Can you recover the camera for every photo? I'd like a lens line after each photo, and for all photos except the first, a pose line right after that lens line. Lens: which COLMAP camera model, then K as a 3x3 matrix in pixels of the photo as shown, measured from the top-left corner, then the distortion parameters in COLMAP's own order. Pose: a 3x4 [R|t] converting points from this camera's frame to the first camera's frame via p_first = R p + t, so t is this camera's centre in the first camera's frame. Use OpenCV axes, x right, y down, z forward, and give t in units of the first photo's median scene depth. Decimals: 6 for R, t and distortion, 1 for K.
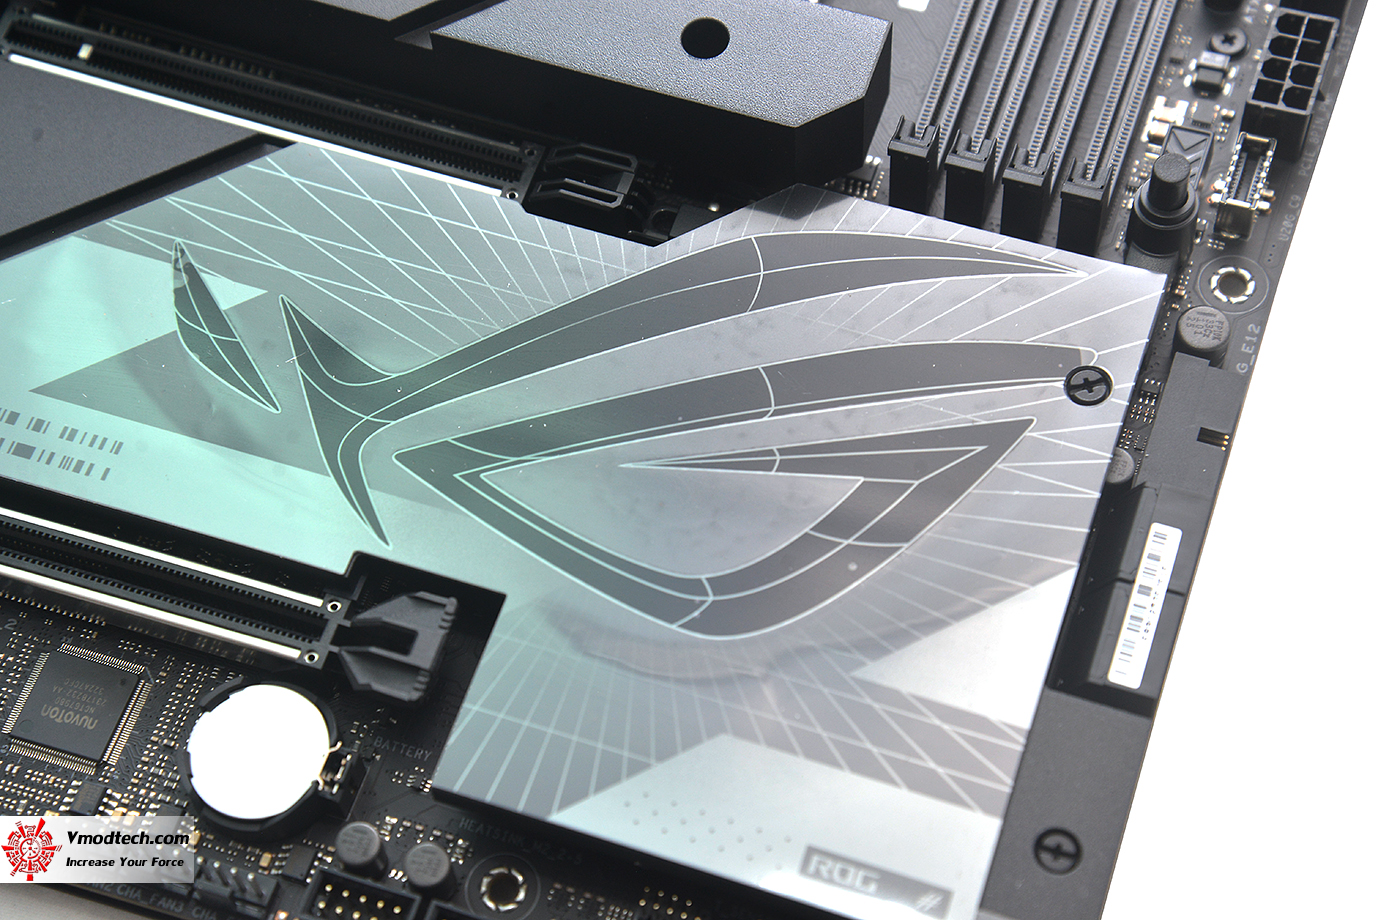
lens RADIAL K [[2718.0, 0, 689.0], [0, 2718.0, 460.0], [0, 0, 1]] dist [0.373832, 0.247894]
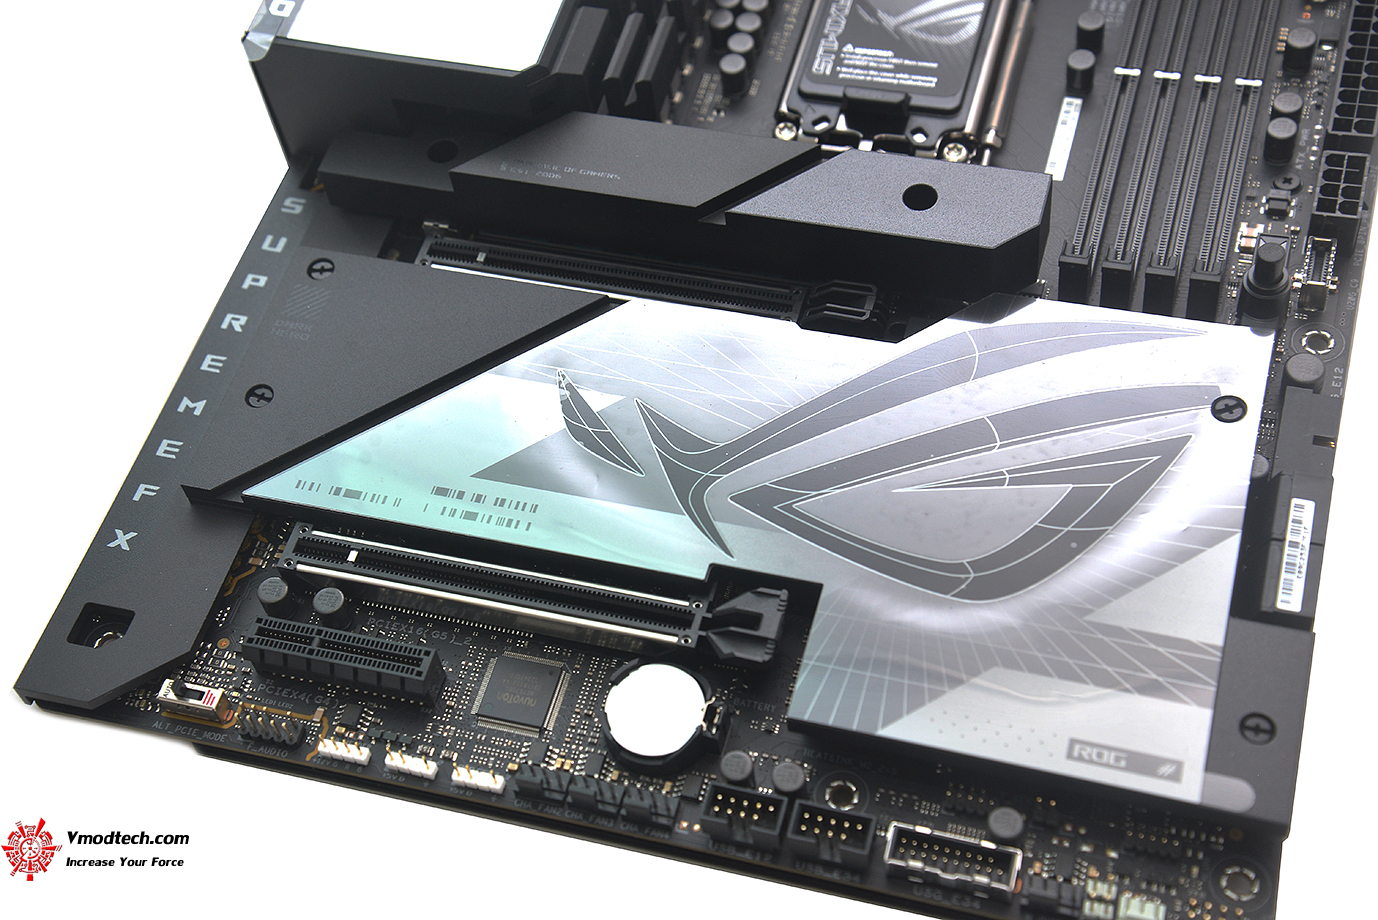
lens RADIAL K [[2085.5, 0, 689.0], [0, 2085.5, 460.0], [0, 0, 1]] dist [0.192354, 0.201791]
pose [[0.996777, -0.077121, -0.022110, -0.100714], [0.073568, 0.988574, -0.131566, 0.114982], [0.032004, 0.129515, 0.991061, -0.056691]]
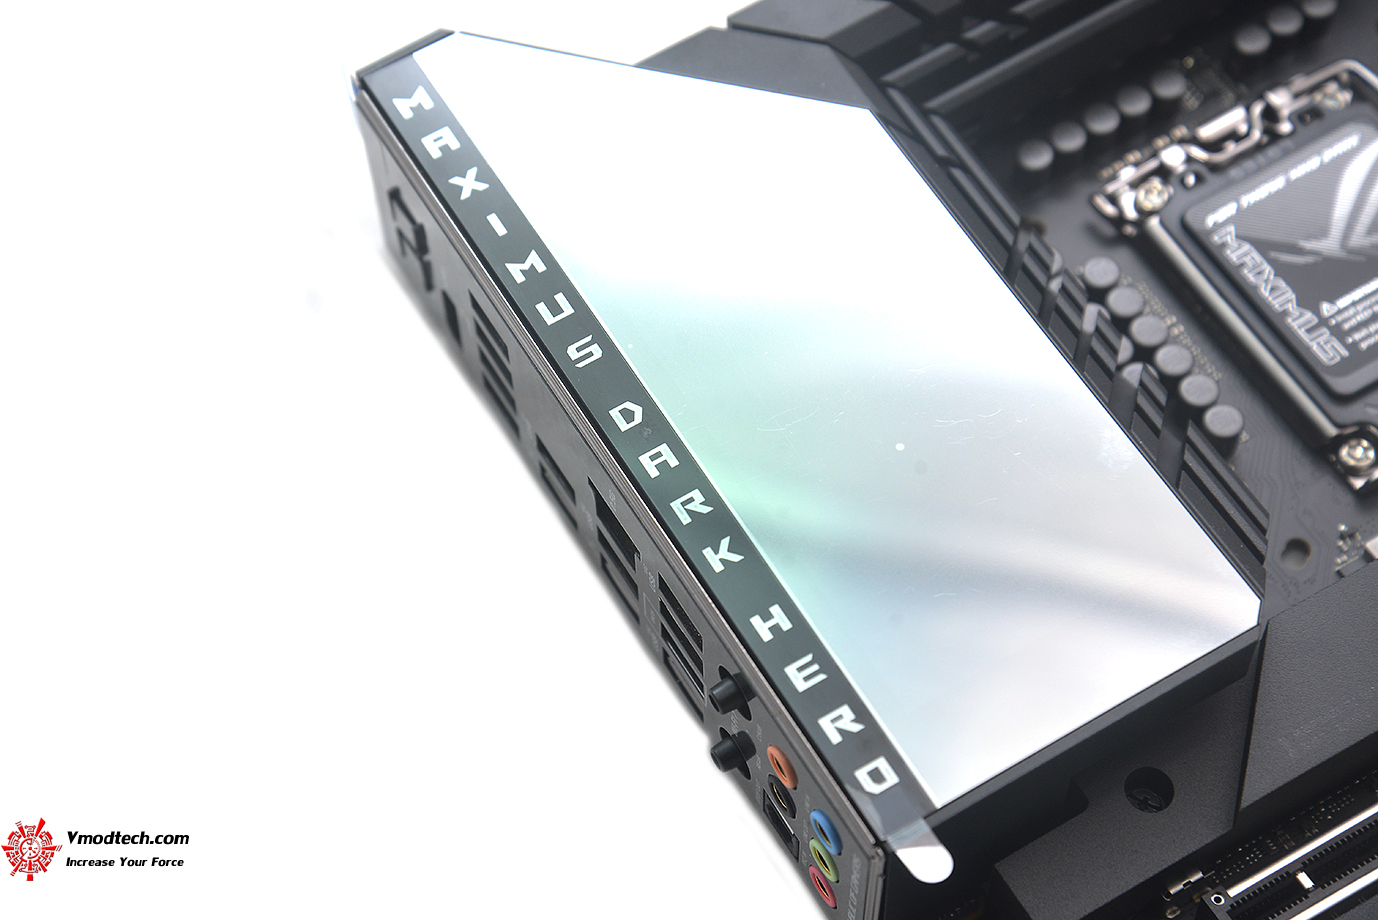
lens RADIAL K [[2718.0, 0, 689.0], [0, 2718.0, 460.0], [0, 0, 1]] dist [0.373832, 0.247894]
pose [[0.645658, -0.653414, 0.395191, -0.680274], [0.680327, 0.727246, 0.090930, -0.514540], [-0.346816, 0.210150, 0.914087, 0.187005]]
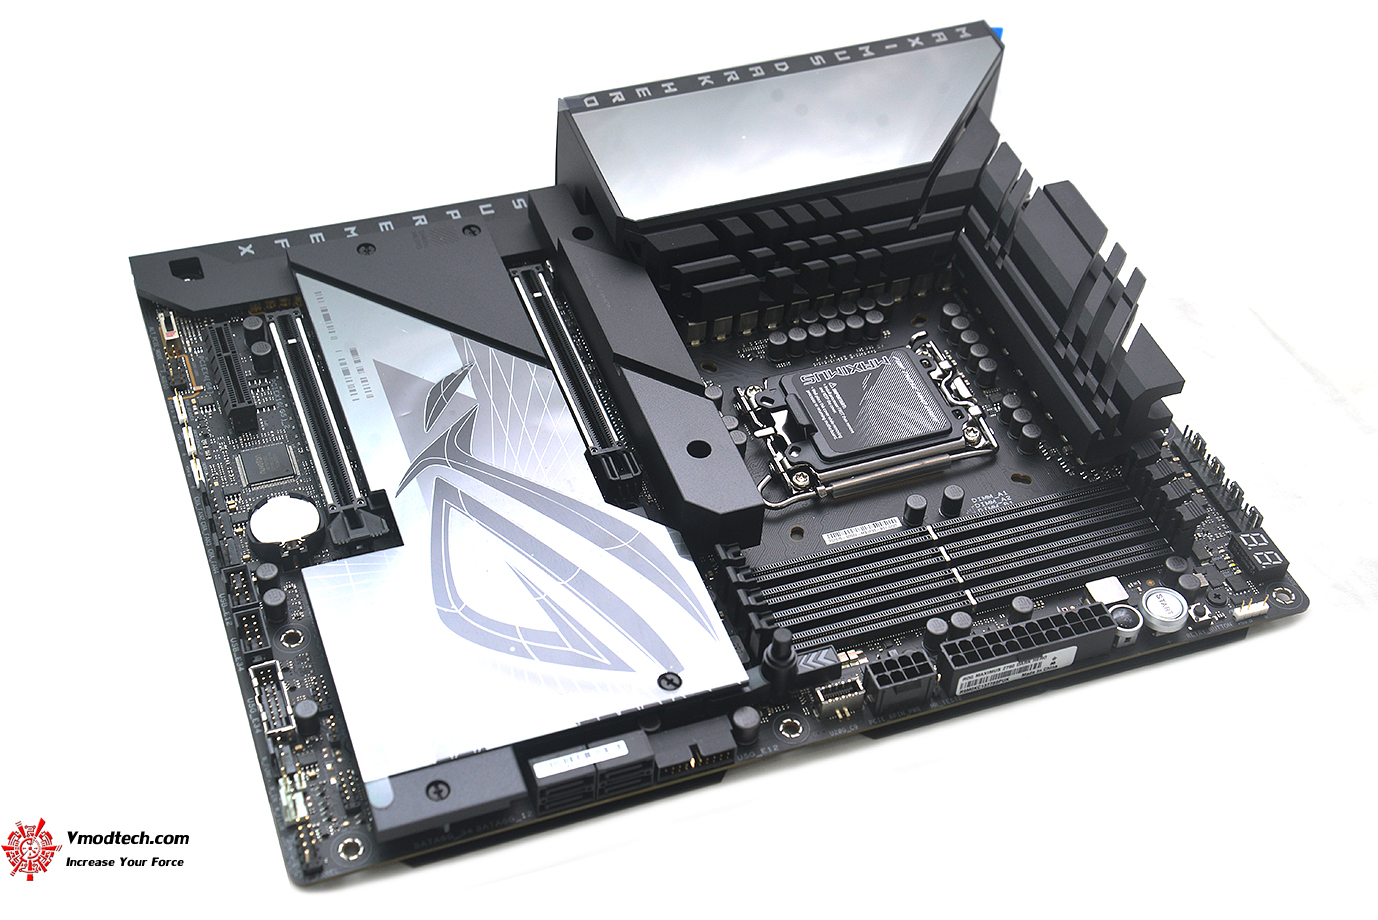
lens RADIAL K [[1951.5, 0, 679.1], [0, 1951.5, 466.4], [0, 0, 1]] dist [0.192778, 0.096797]
pose [[0.620797, 0.626600, -0.471150, 0.678200], [-0.731268, 0.679455, -0.059901, -0.050785], [0.282591, 0.381724, 0.880017, -0.243635]]
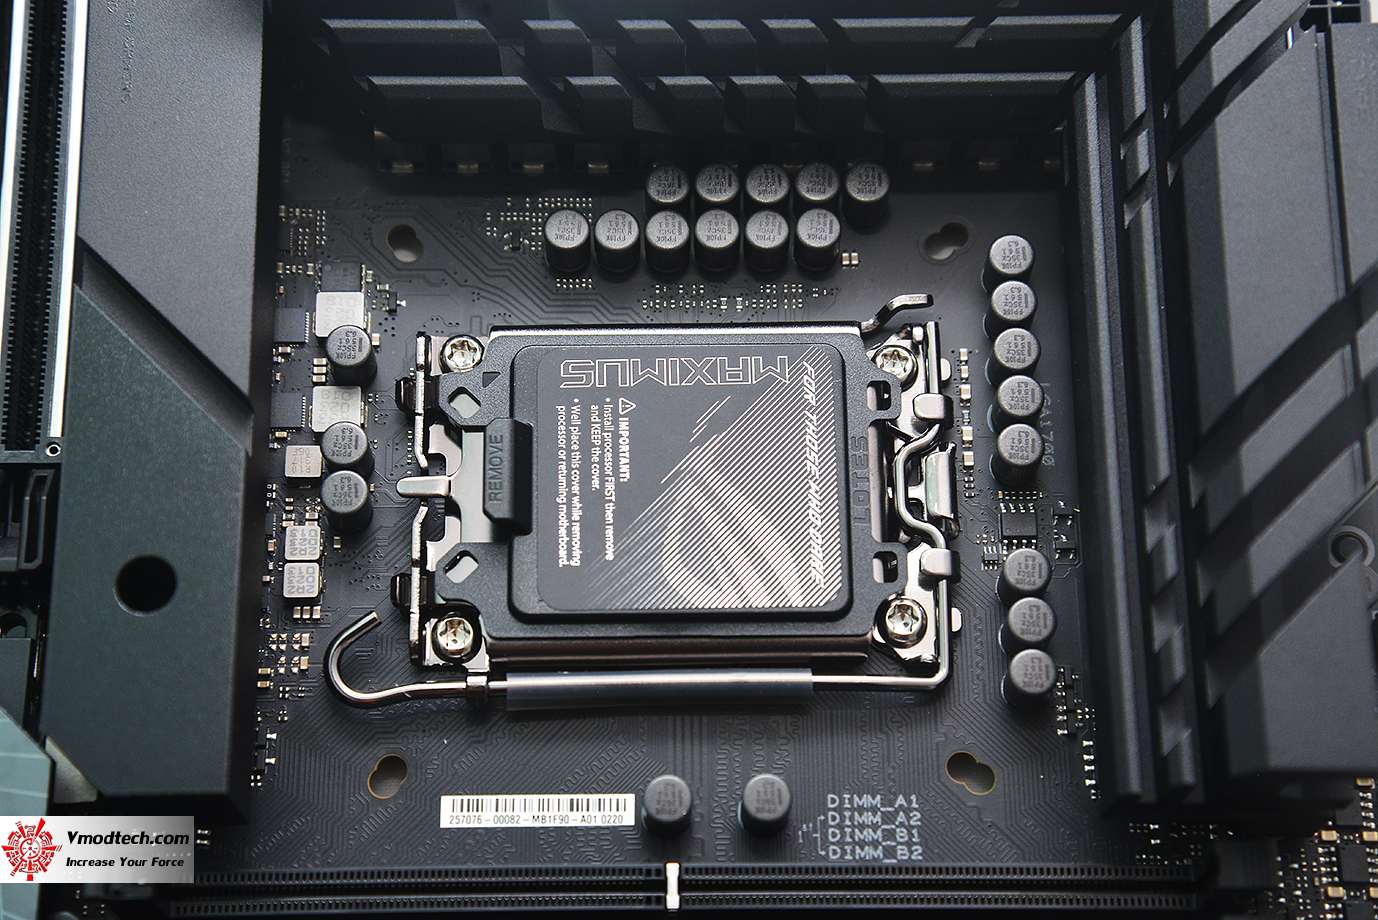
lens RADIAL K [[2718.0, 0, 689.0], [0, 2718.0, 460.0], [0, 0, 1]] dist [0.373832, 0.247894]
pose [[0.327340, 0.906523, -0.266579, 0.247140], [-0.850869, 0.405484, 0.334074, -0.588412], [0.410939, 0.117468, 0.904063, 0.324040]]
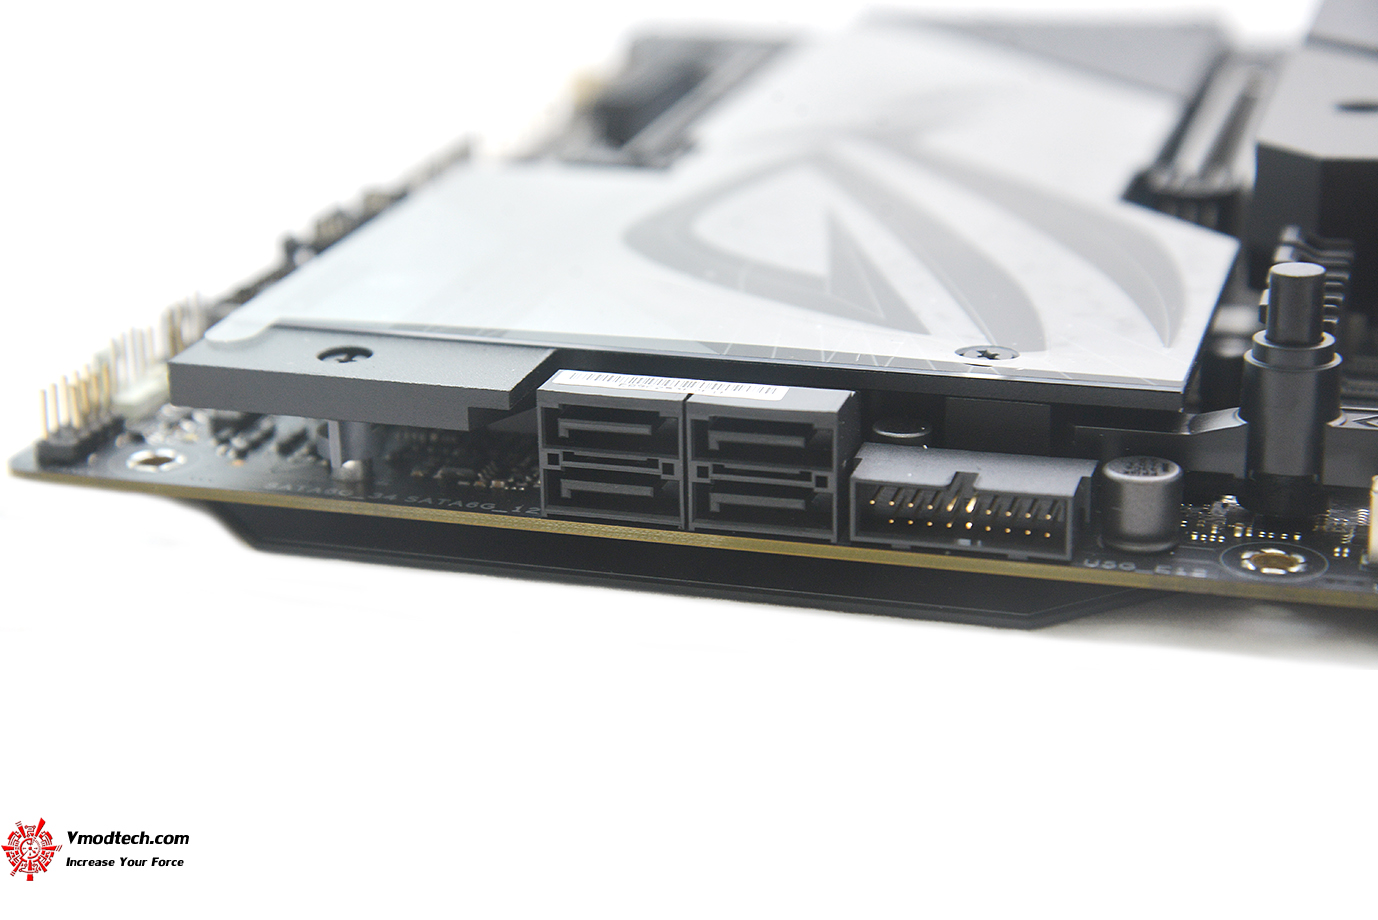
lens RADIAL K [[2580.8, 0, 670.9], [0, 2580.8, 462.3], [0, 0, 1]] dist [0.237931, 0.048312]
pose [[0.033595, 0.385673, -0.922024, 0.783560], [-0.875626, 0.456110, 0.158882, -0.049057], [0.481821, 0.802010, 0.353028, 0.715209]]
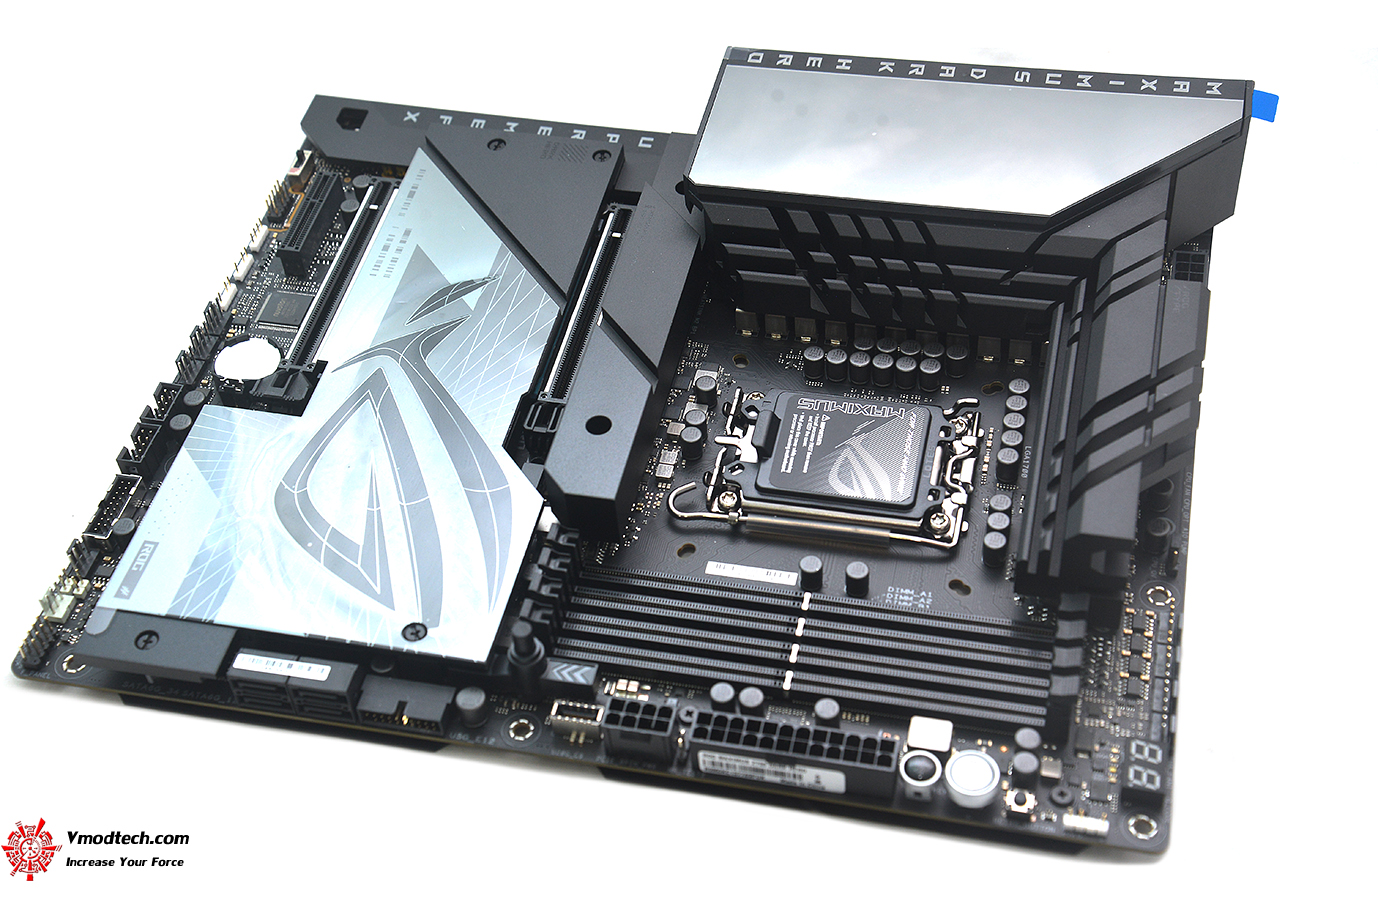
lens RADIAL K [[1951.5, 0, 679.1], [0, 1951.5, 466.4], [0, 0, 1]] dist [0.192778, 0.096797]
pose [[0.104902, 0.766205, -0.633976, 0.882262], [-0.855005, 0.395066, 0.335991, -0.641604], [0.507900, 0.506806, 0.696552, 0.123416]]
